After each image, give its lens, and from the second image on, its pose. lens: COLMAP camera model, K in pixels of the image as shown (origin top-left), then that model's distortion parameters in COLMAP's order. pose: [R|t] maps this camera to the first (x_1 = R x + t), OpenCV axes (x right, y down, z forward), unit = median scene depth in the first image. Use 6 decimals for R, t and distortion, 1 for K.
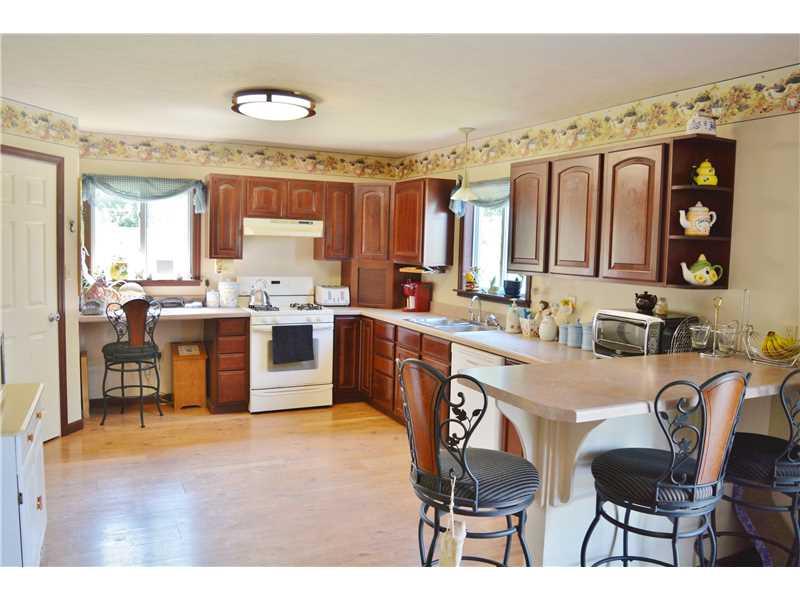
lens RADIAL K [[620.2, 0, 400.0], [0, 620.2, 300.0], [0, 0, 1]] dist [-0.081547, 0.007609]
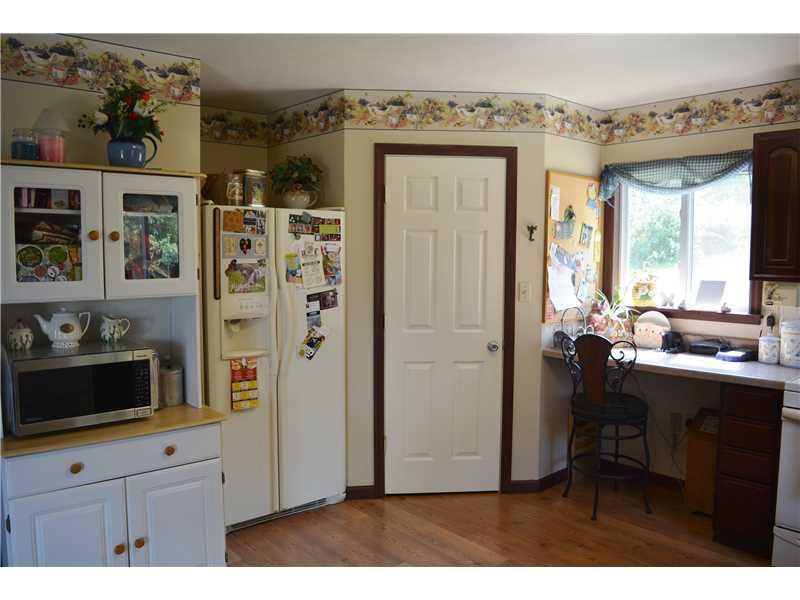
lens RADIAL K [[620.2, 0, 400.0], [0, 620.2, 300.0], [0, 0, 1]] dist [-0.081547, 0.007609]
pose [[0.259825, 0.044404, -0.964634, 0.159187], [-0.081092, 0.996417, 0.024025, -0.034560], [0.962245, 0.071982, 0.262495, 0.531172]]
